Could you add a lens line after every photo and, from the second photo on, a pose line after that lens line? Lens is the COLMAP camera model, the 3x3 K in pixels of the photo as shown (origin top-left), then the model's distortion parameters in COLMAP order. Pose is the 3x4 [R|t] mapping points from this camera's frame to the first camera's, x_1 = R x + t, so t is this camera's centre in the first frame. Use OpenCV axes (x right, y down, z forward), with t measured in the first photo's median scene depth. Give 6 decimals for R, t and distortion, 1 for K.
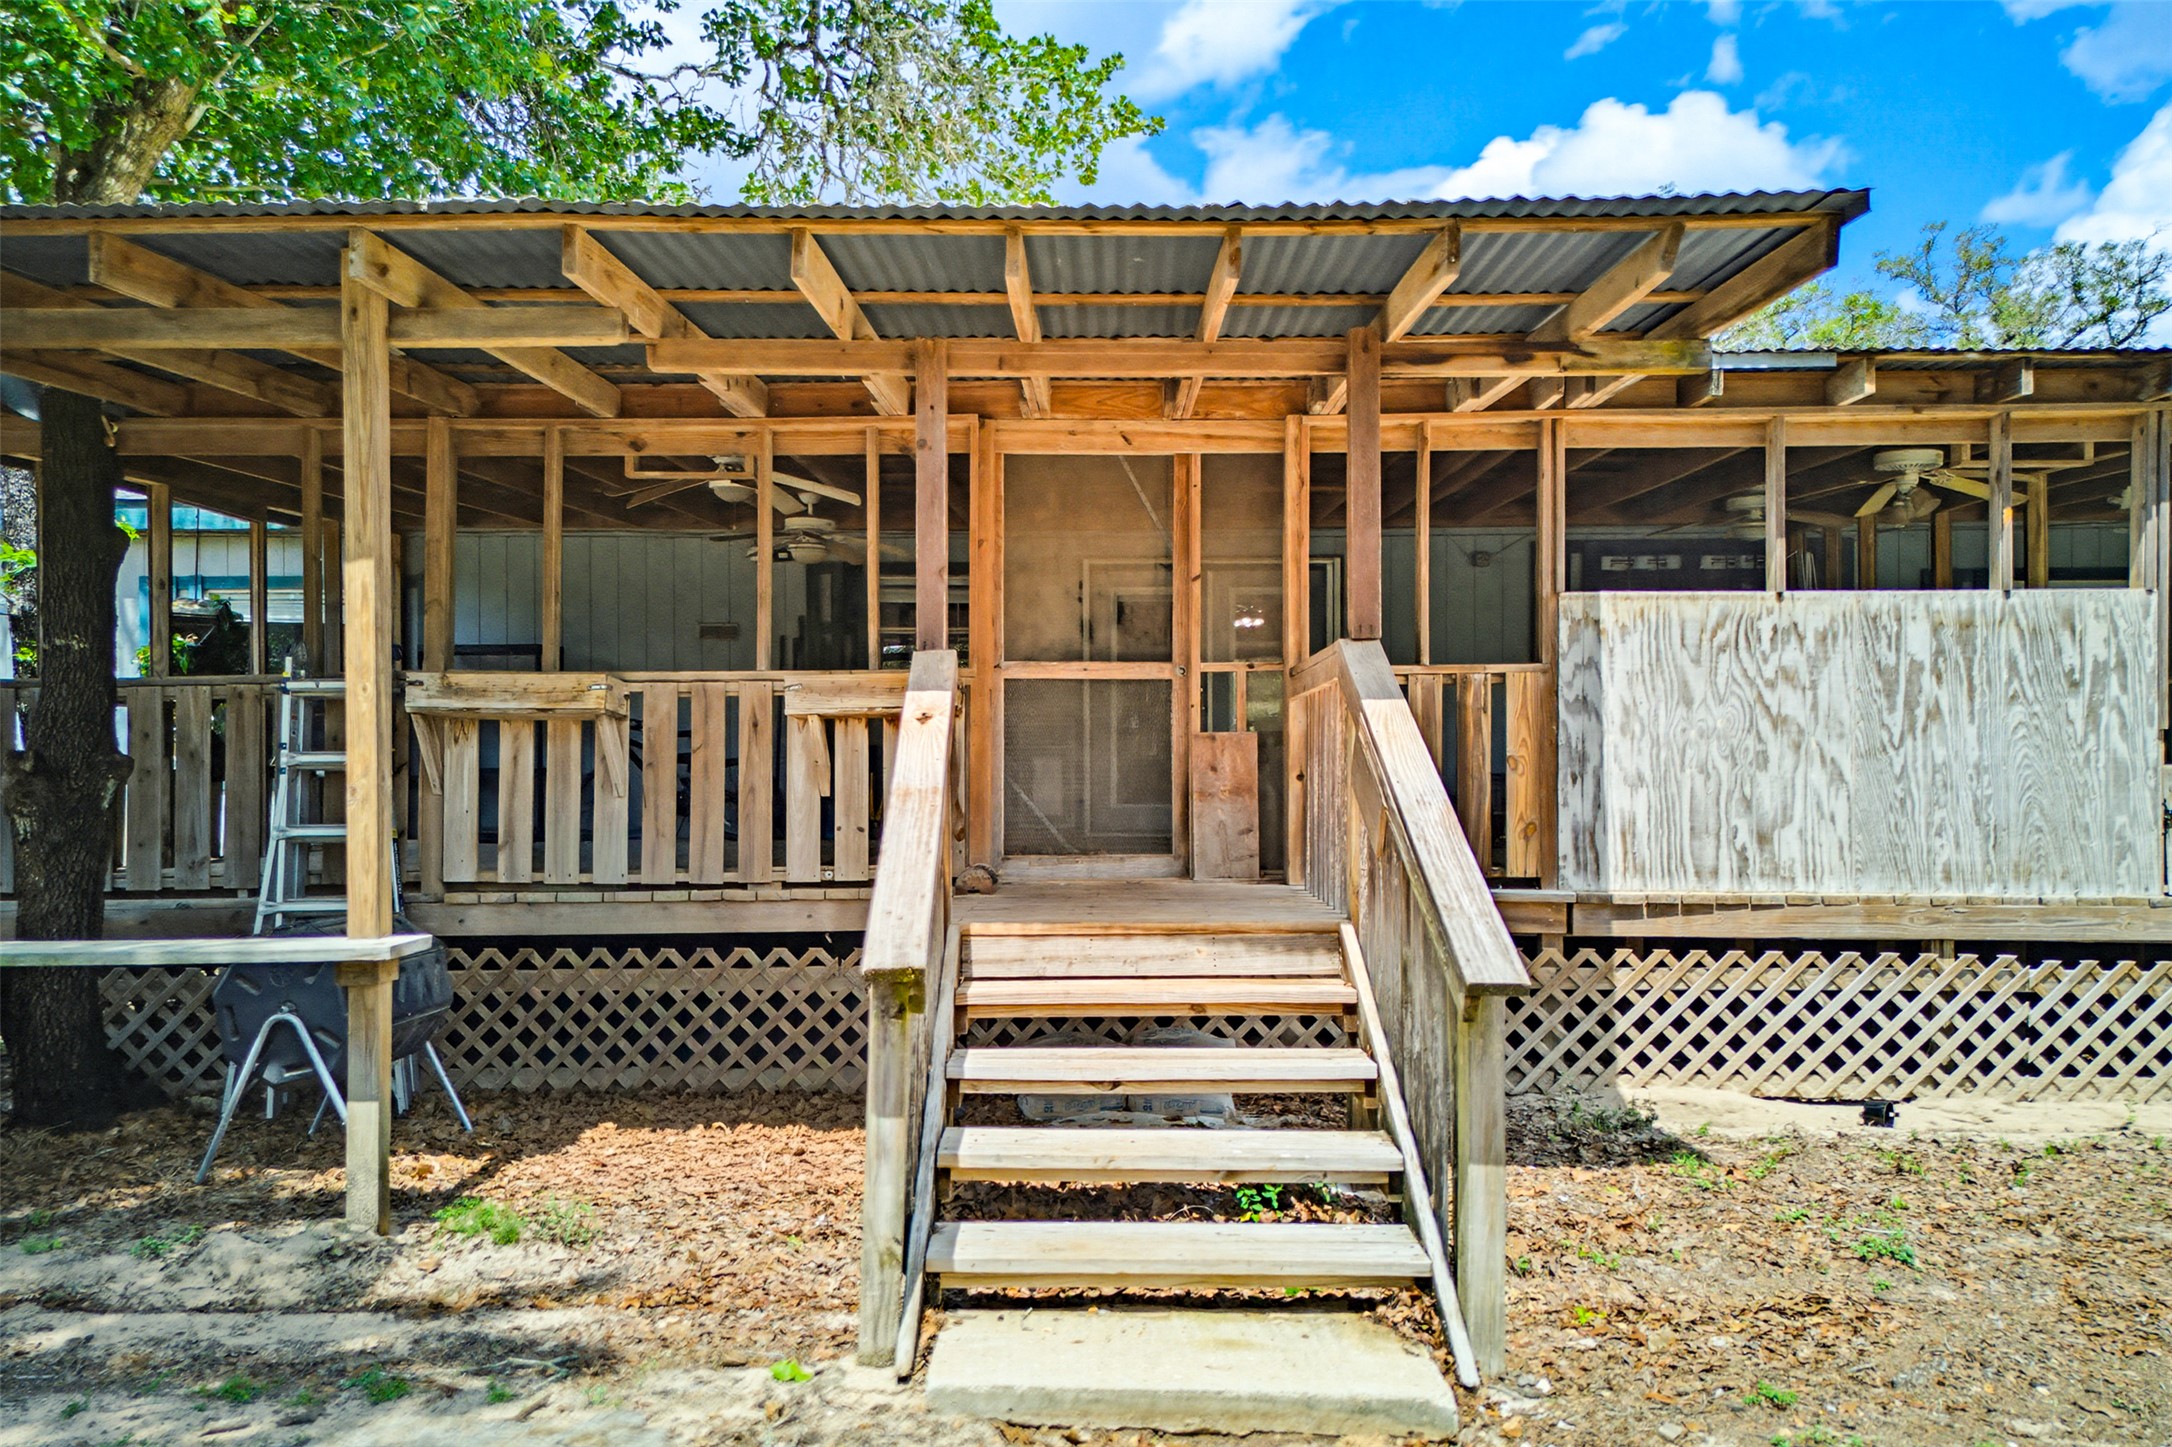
lens RADIAL K [[1600.9, 0, 1088.5], [0, 1600.9, 718.7], [0, 0, 1]] dist [0.008386, -0.001136]
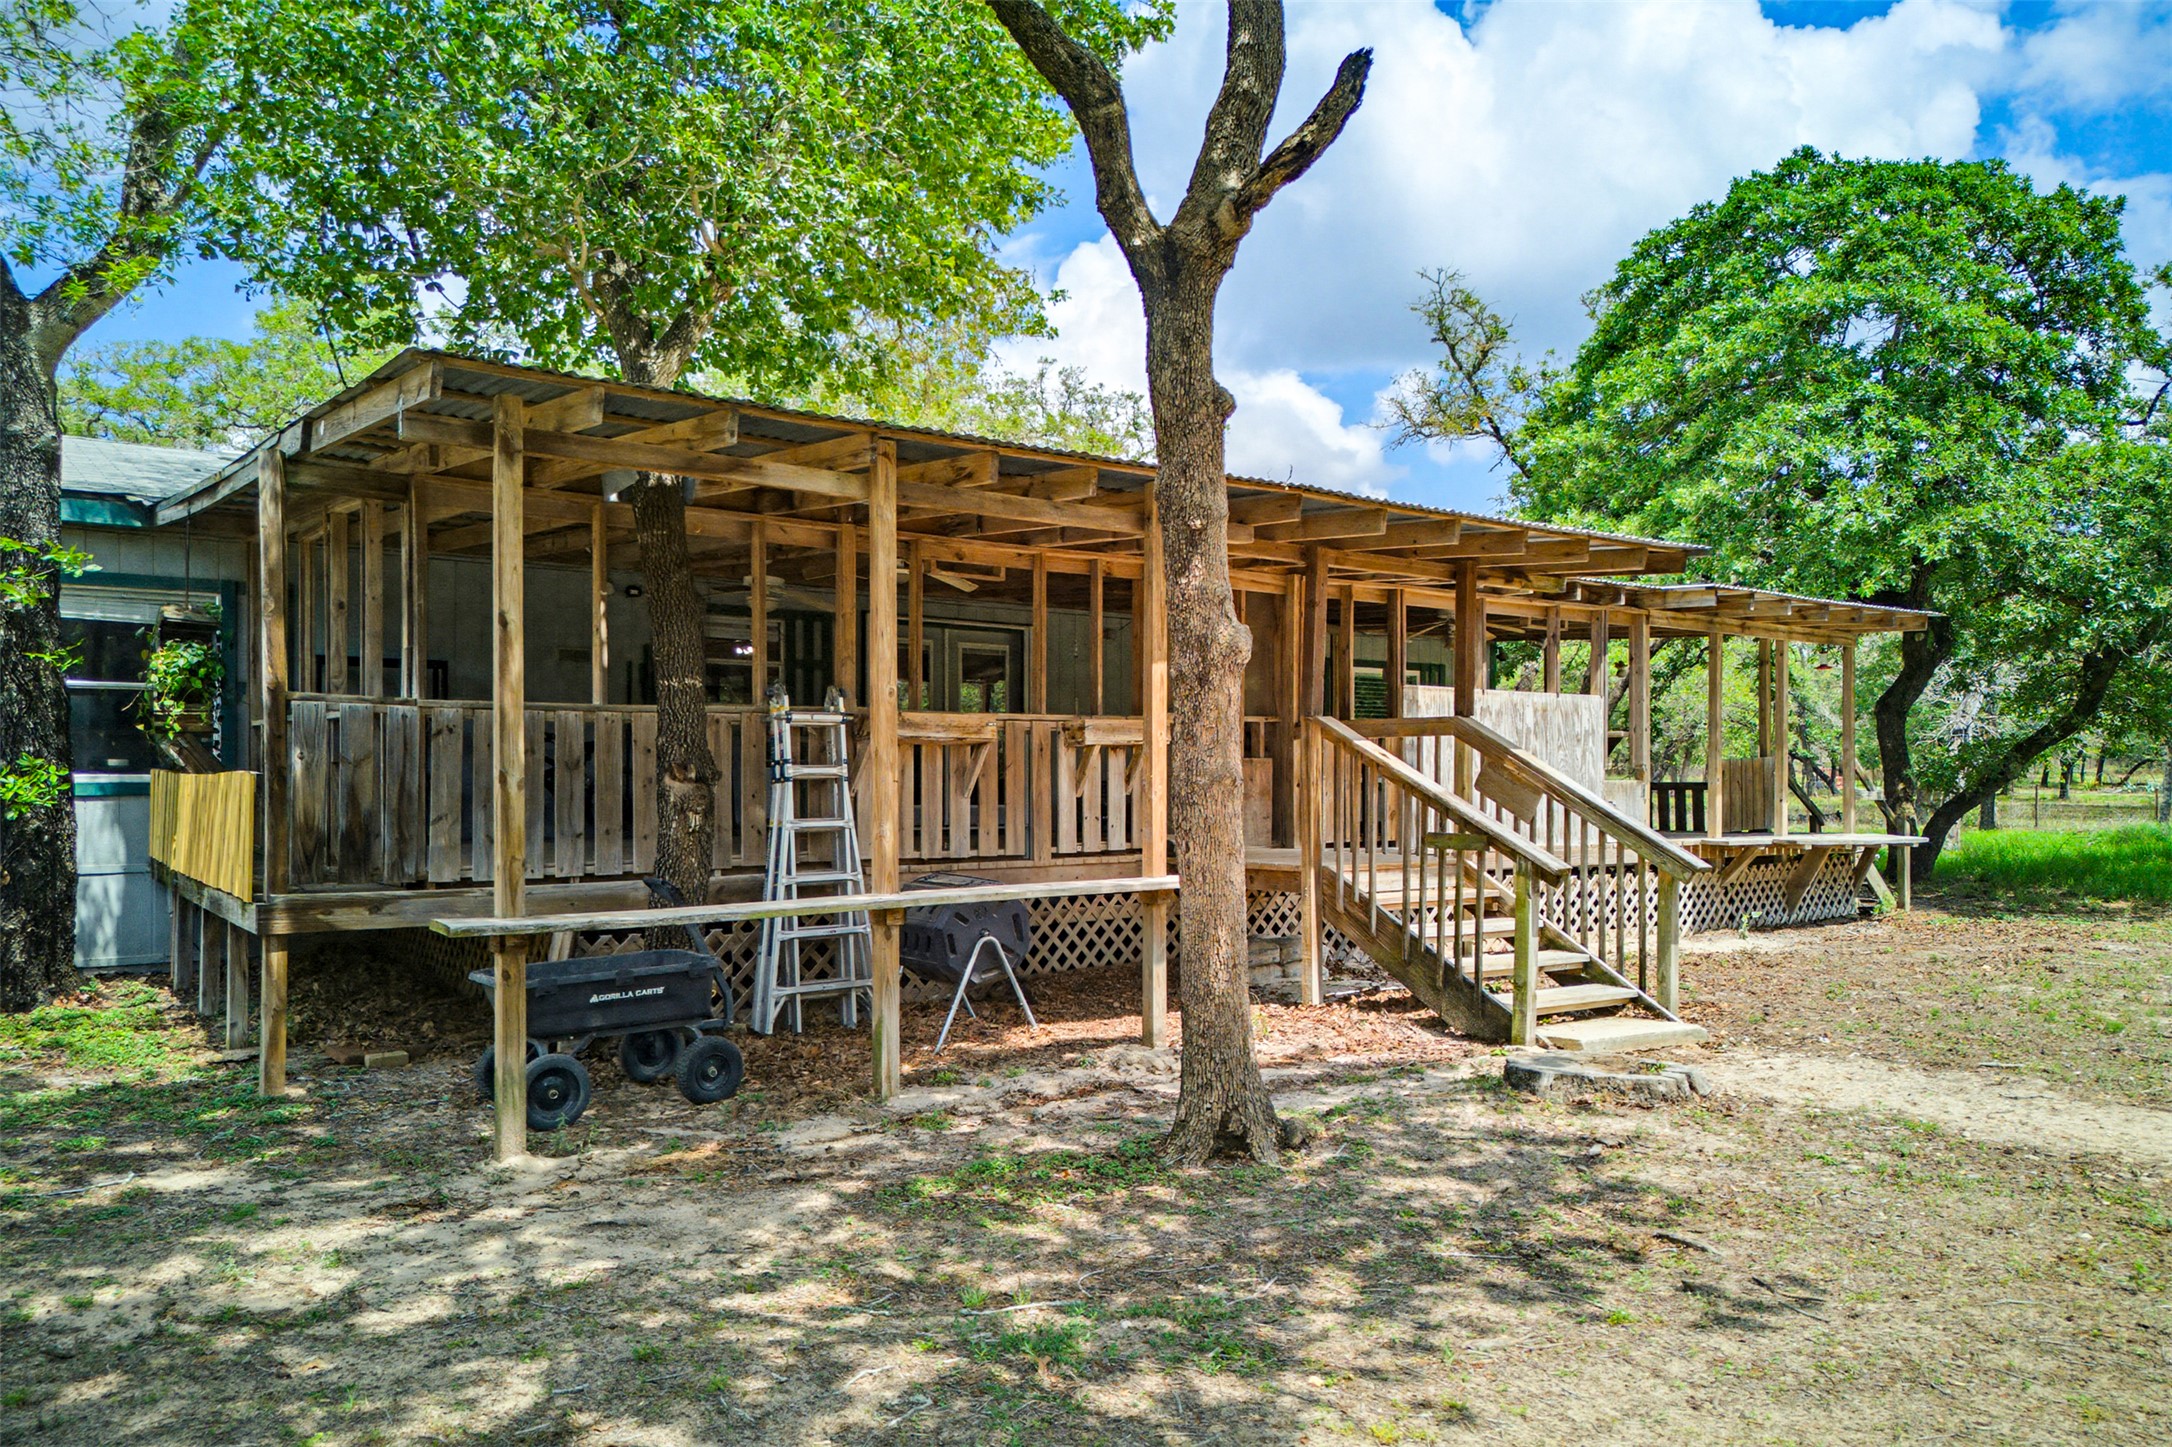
lens RADIAL K [[1600.9, 0, 1090.0], [0, 1600.9, 727.7], [0, 0, 1]] dist [0.008386, -0.001136]
pose [[0.788789, 0.023874, 0.614201, -0.855054], [-0.024896, 0.999666, -0.006884, -0.006343], [-0.614160, -0.009861, 0.789120, -0.171248]]
